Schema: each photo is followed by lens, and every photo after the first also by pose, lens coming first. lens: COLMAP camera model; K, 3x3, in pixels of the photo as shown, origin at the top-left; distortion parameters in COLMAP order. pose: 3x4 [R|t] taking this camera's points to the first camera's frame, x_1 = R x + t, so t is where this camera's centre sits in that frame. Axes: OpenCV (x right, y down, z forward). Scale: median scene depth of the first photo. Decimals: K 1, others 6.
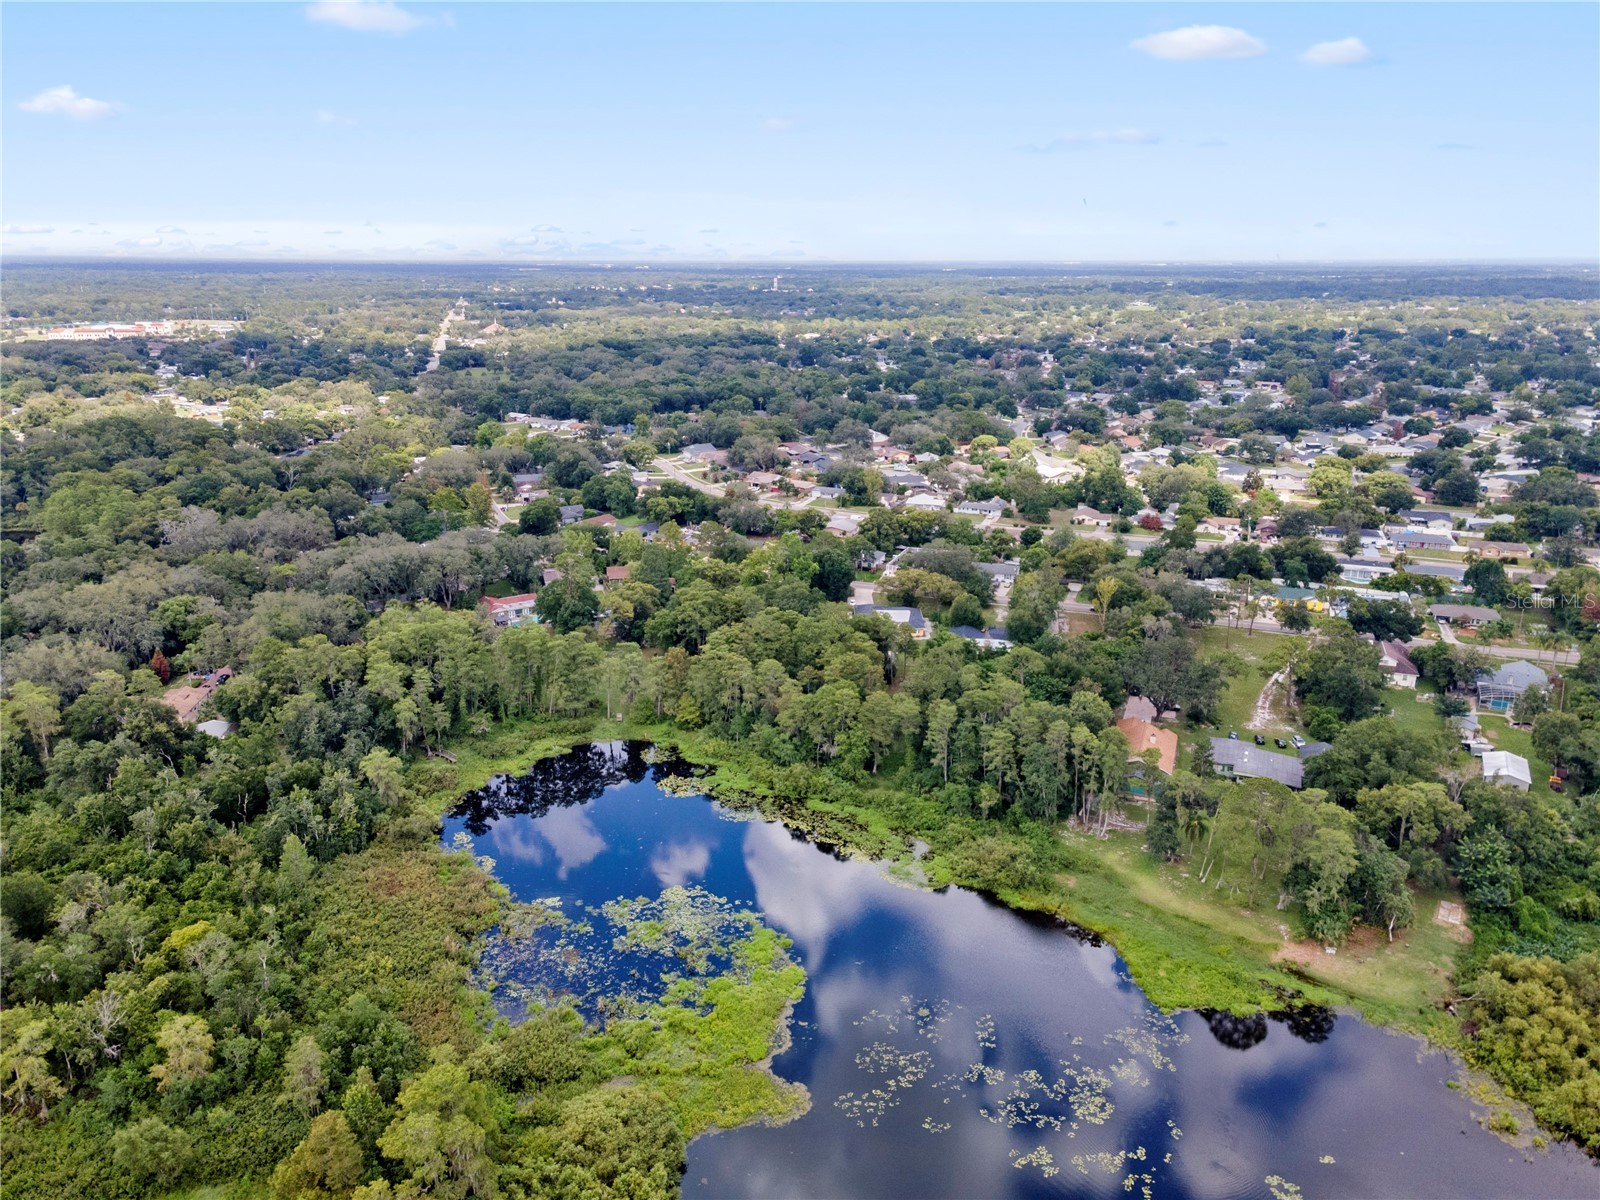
lens RADIAL K [[1155.9, 0, 797.6], [0, 1155.9, 604.0], [0, 0, 1]] dist [0.003431, 0.062298]
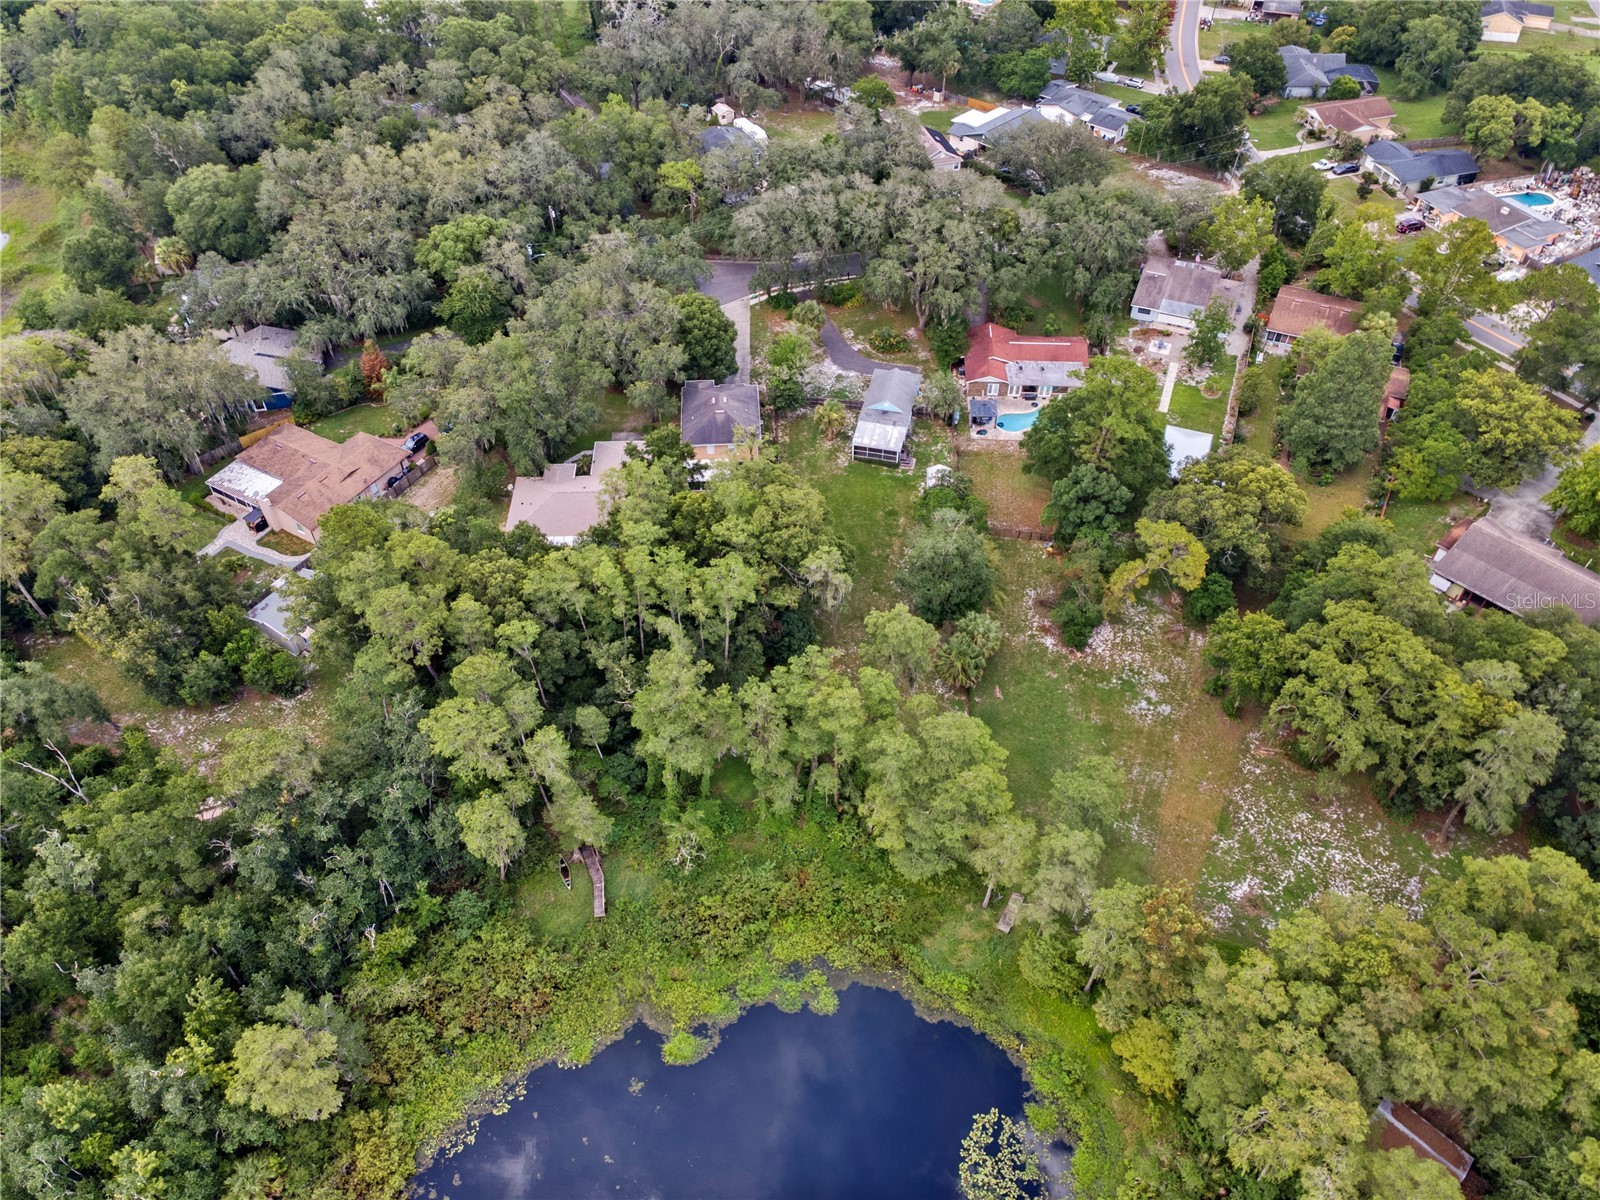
lens RADIAL K [[1166.8, 0, 795.2], [0, 1166.8, 601.6], [0, 0, 1]] dist [-0.003643, 0.060881]
pose [[0.787727, 0.434446, -0.436742, -0.046169], [-0.168155, 0.833687, 0.526013, -0.116411], [0.592630, -0.340914, 0.729772, 0.394857]]
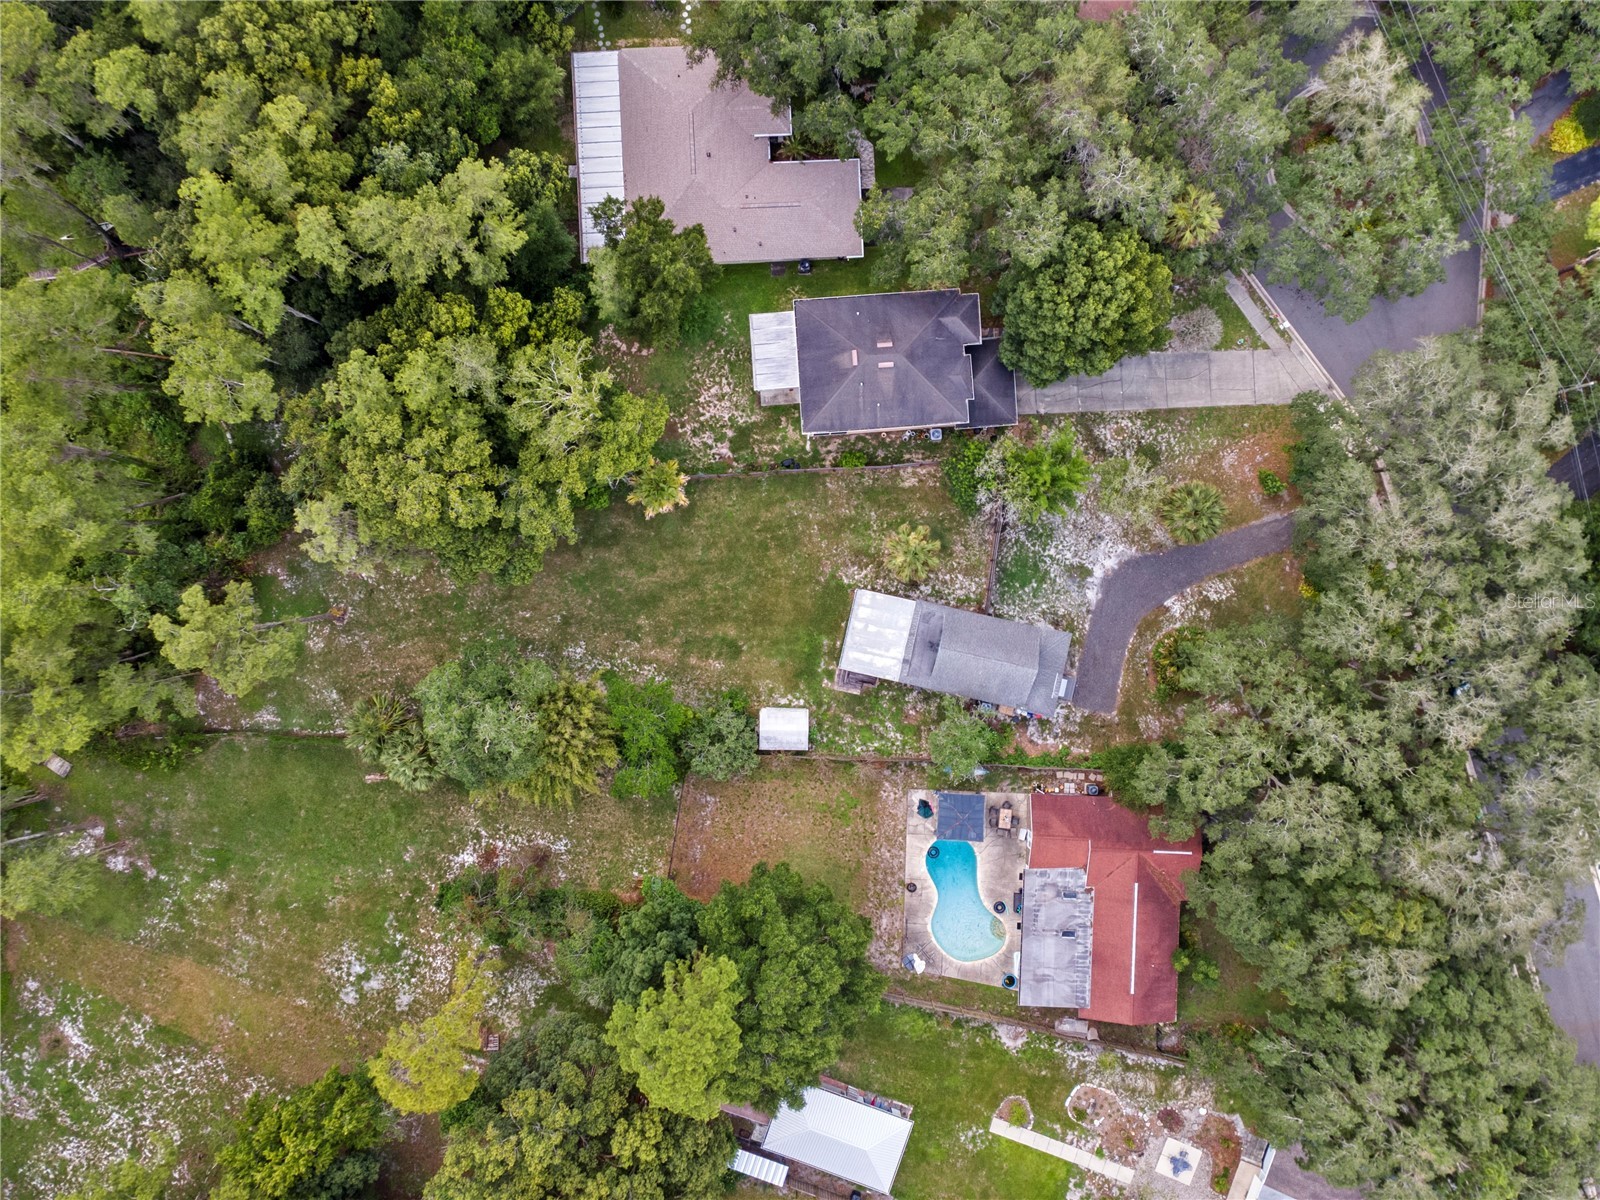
lens RADIAL K [[1166.8, 0, 795.2], [0, 1166.8, 601.6], [0, 0, 1]] dist [-0.003643, 0.060881]
pose [[-0.604923, 0.796245, -0.007874, -0.189260], [-0.237324, -0.170843, 0.956290, -0.170676], [0.760095, 0.580351, 0.292315, 0.598562]]
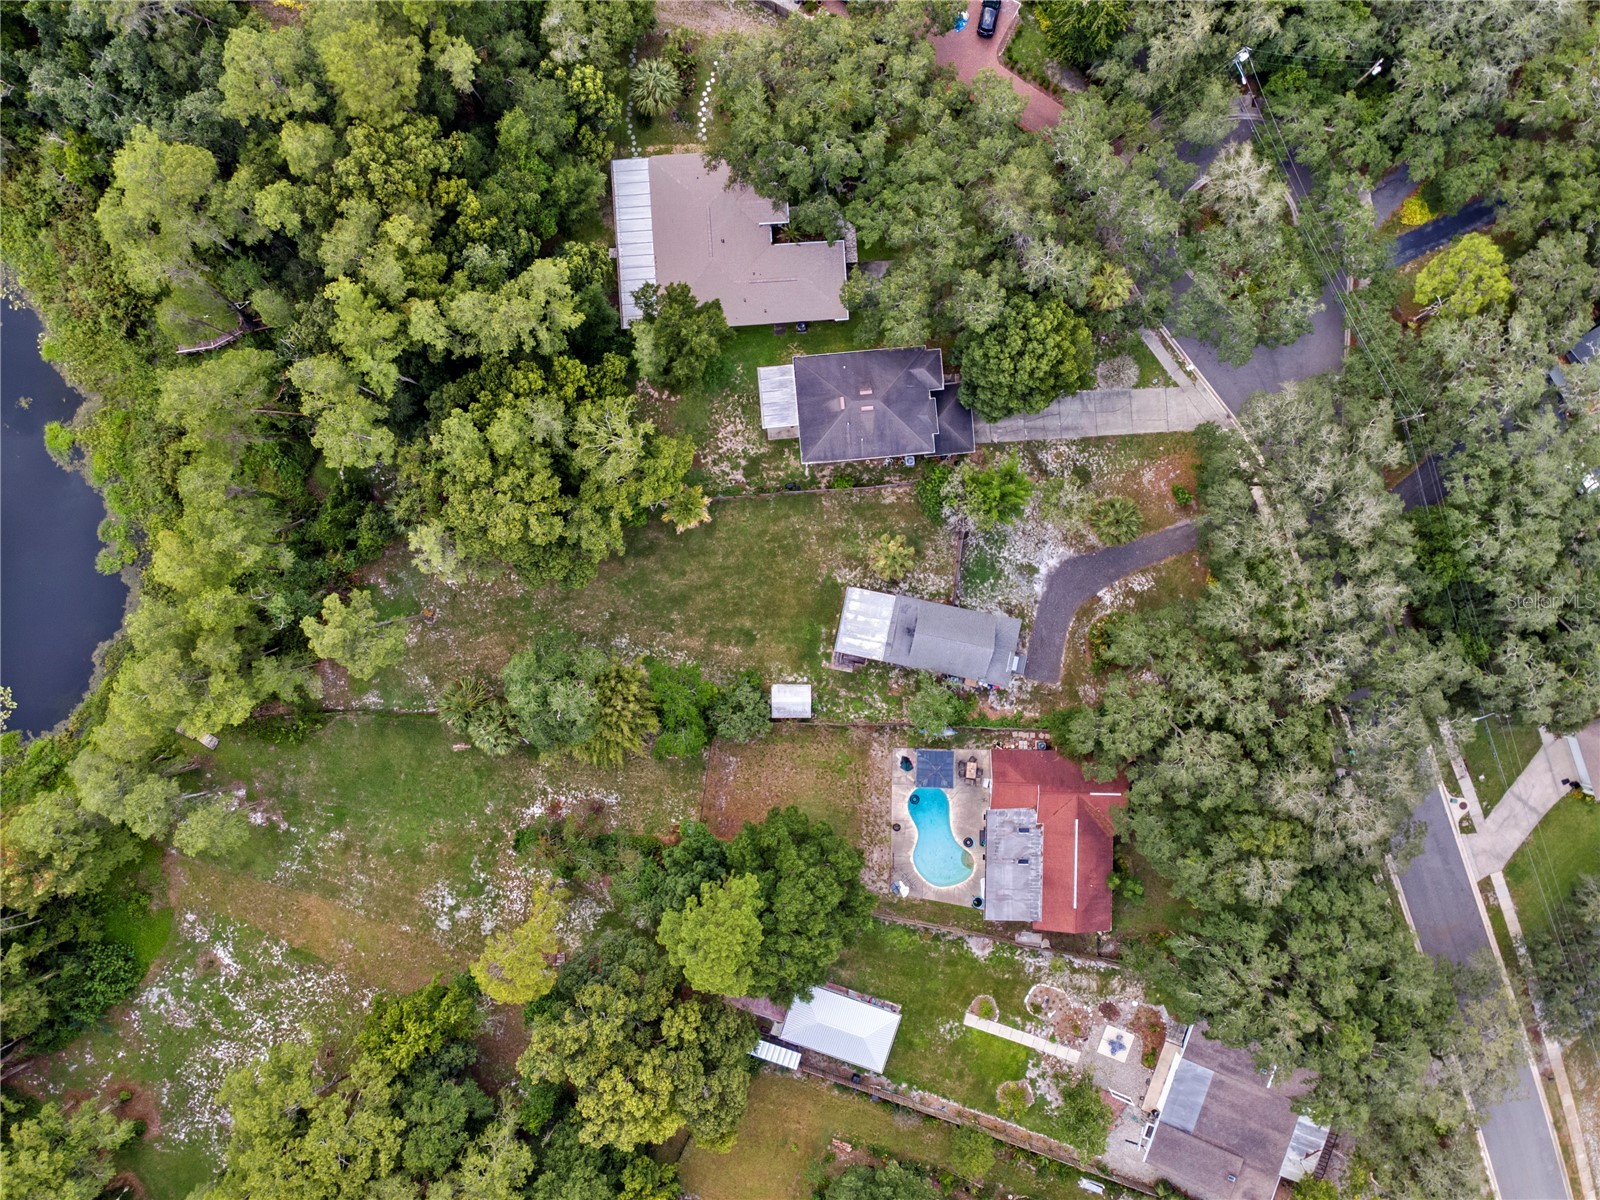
lens RADIAL K [[1155.9, 0, 797.6], [0, 1155.9, 604.0], [0, 0, 1]] dist [0.003431, 0.062298]
pose [[-0.590682, 0.806896, -0.003733, -0.188753], [-0.238693, -0.170311, 0.956044, -0.214930], [0.770792, 0.565609, 0.293200, 0.585419]]
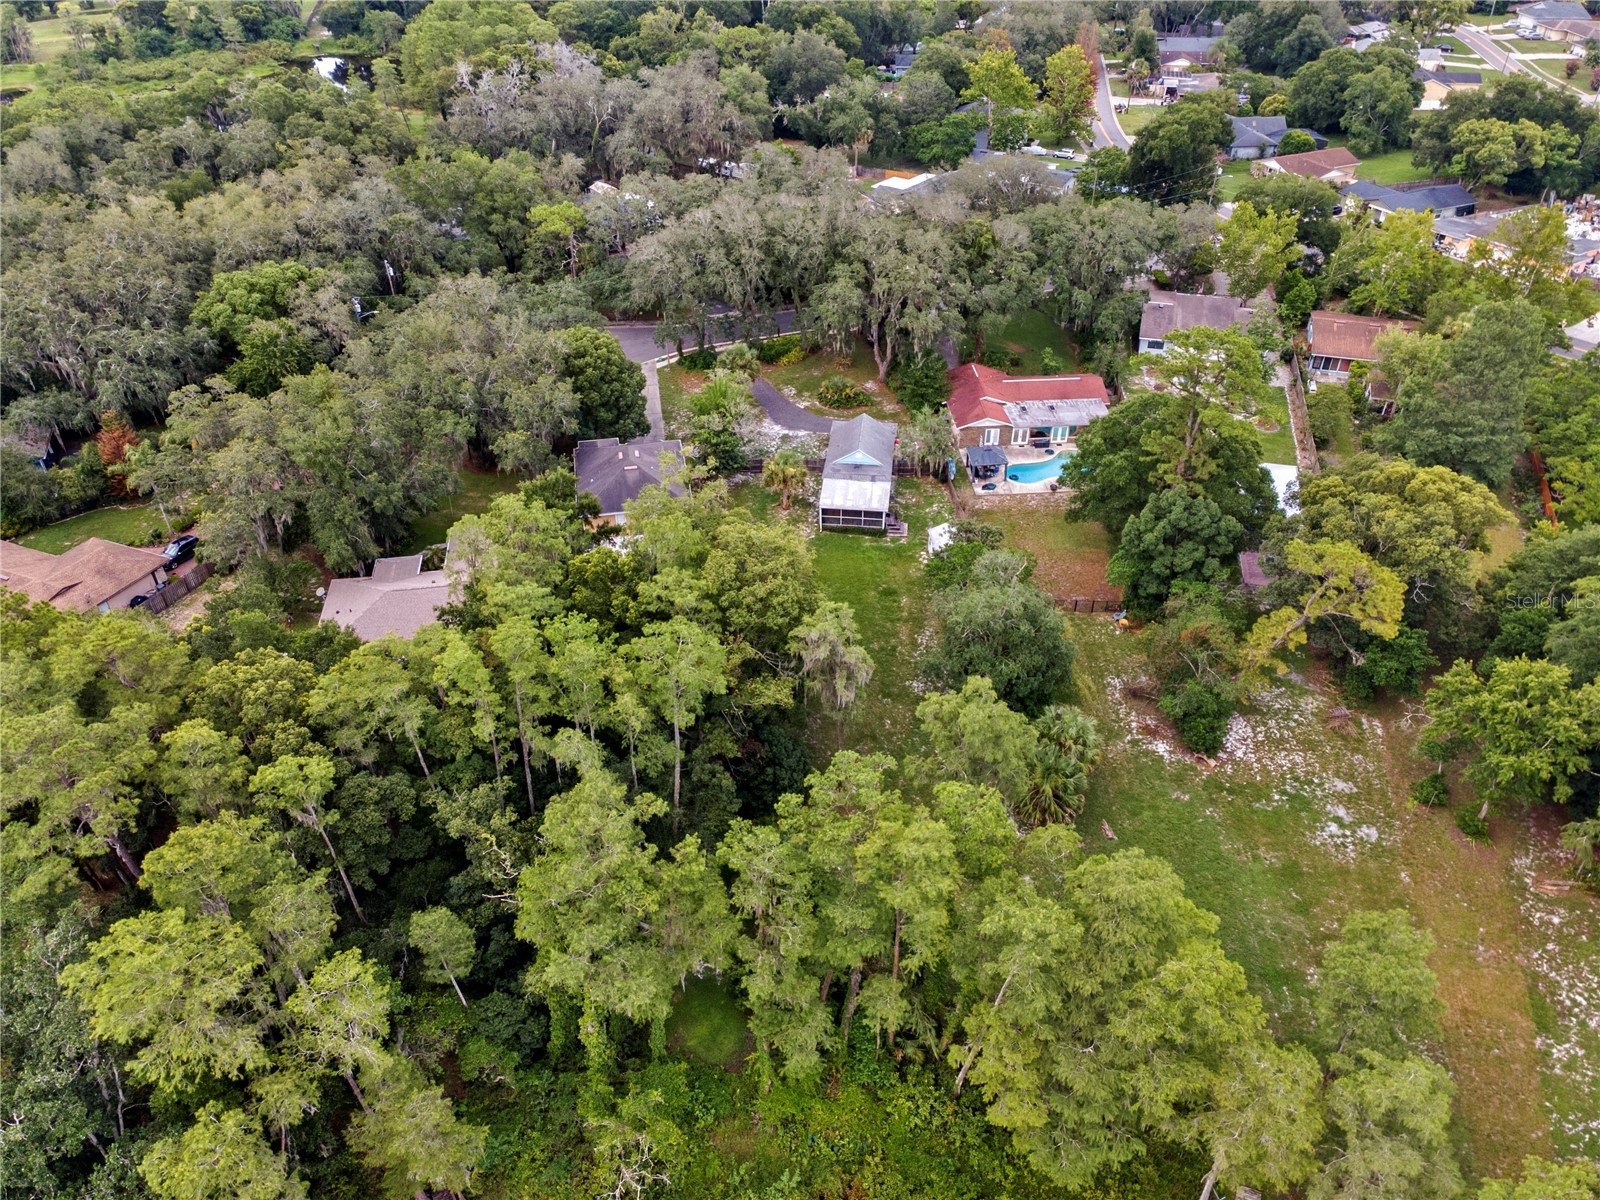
lens RADIAL K [[1166.8, 0, 795.2], [0, 1166.8, 601.6], [0, 0, 1]] dist [-0.003643, 0.060881]
pose [[0.855412, 0.294118, -0.426339, -0.095867], [-0.138081, 0.922837, 0.359589, -0.048153], [0.499203, -0.248728, 0.830018, 0.458837]]
